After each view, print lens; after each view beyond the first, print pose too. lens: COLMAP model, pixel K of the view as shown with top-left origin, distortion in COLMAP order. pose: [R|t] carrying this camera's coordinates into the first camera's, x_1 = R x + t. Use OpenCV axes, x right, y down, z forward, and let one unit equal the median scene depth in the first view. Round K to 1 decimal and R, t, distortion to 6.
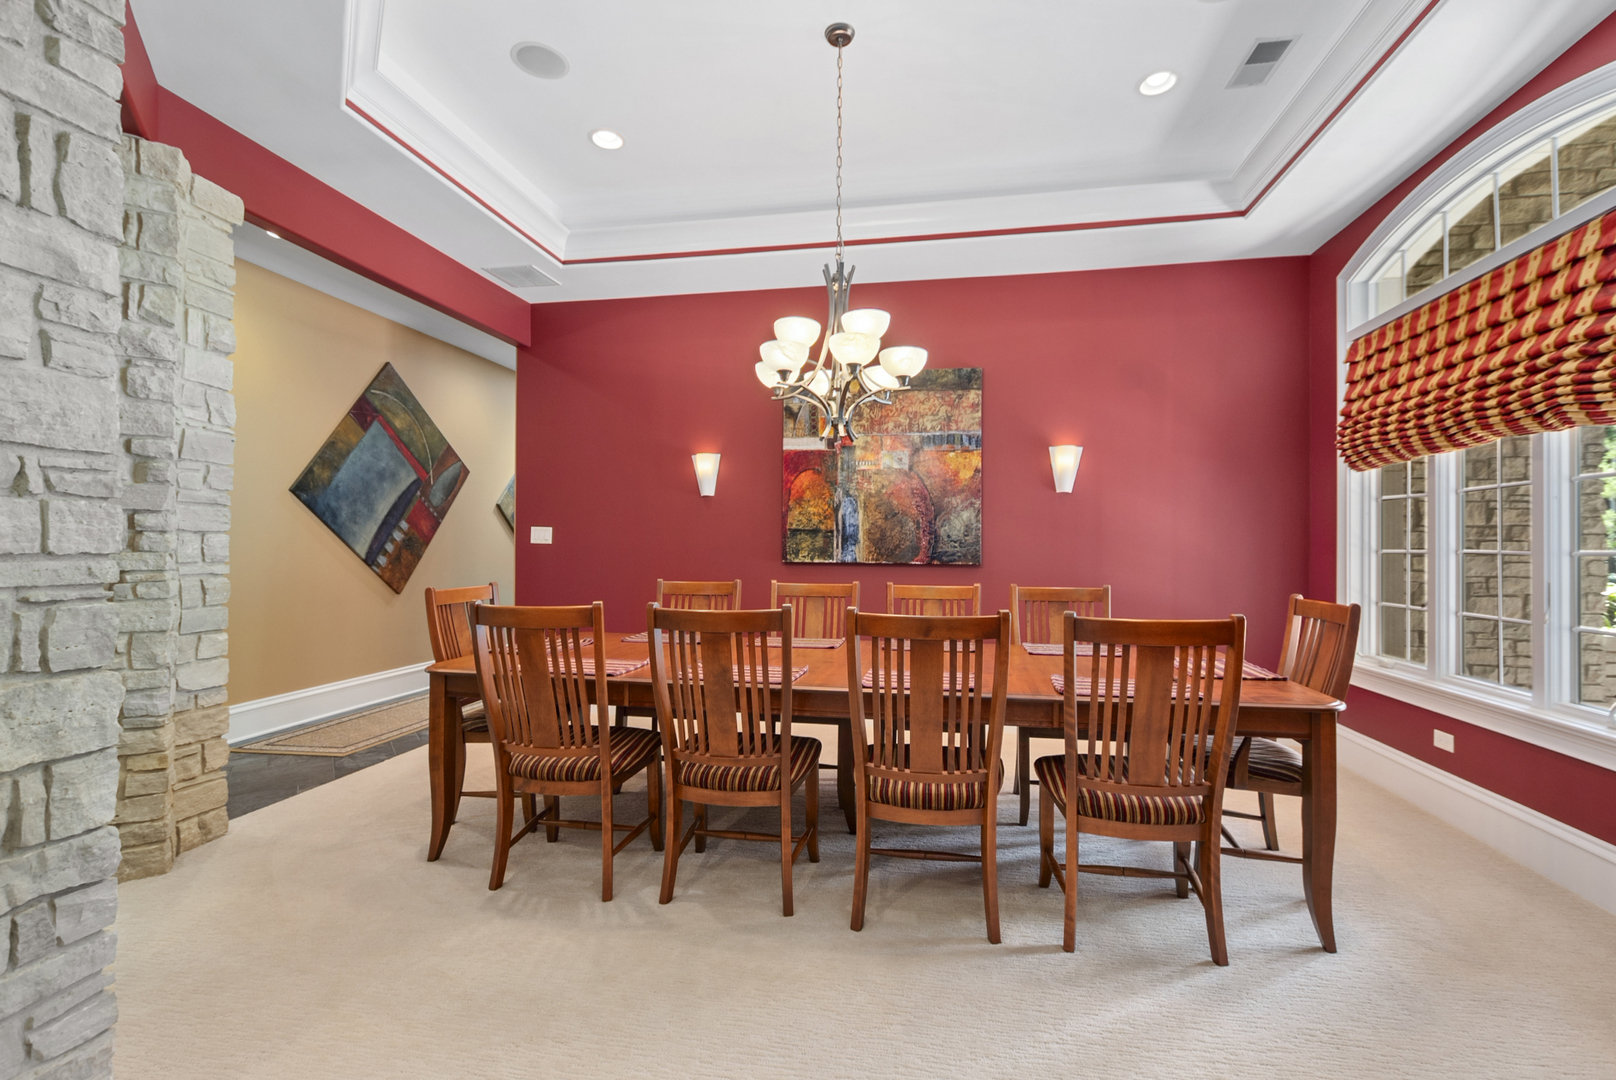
lens RADIAL K [[716.0, 0, 821.5], [0, 716.0, 537.3], [0, 0, 1]] dist [-0.001031, 0.000036]
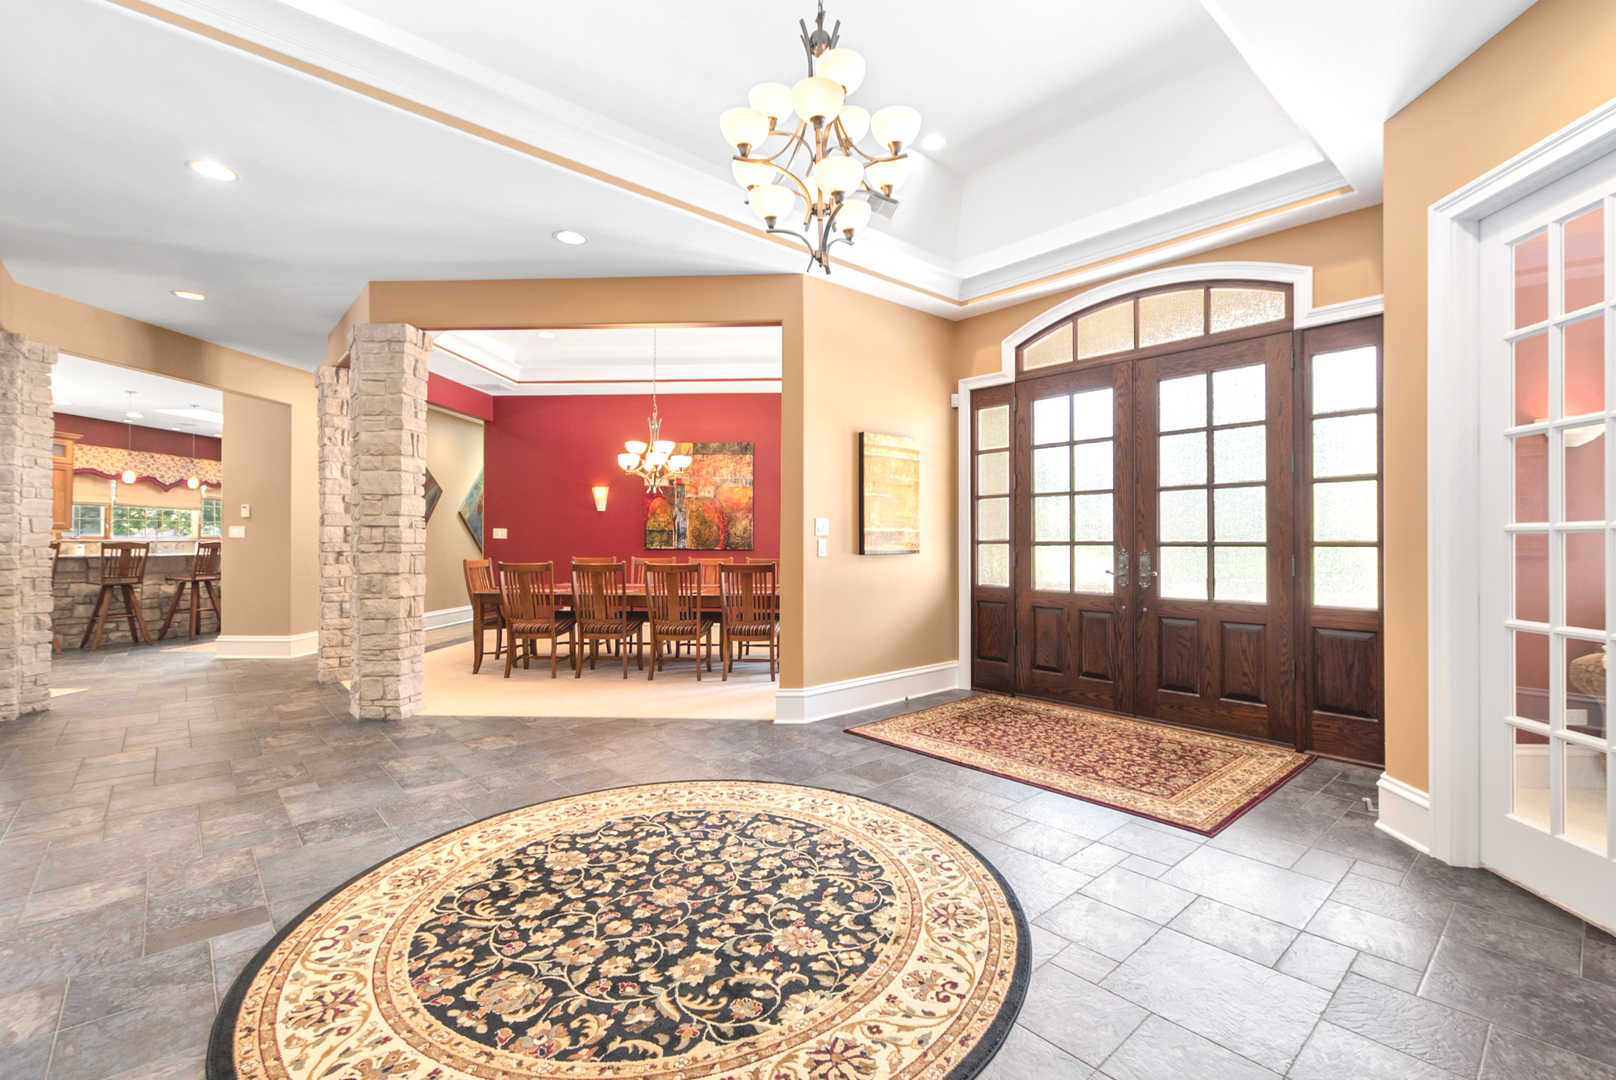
lens RADIAL K [[716.0, 0, 821.5], [0, 716.0, 537.3], [0, 0, 1]] dist [-0.001031, 0.000036]
pose [[0.993185, -0.002771, 0.116516, 0.181273], [0.001574, 0.999945, 0.010360, -0.011356], [-0.116539, -0.010106, 0.993135, -0.846621]]
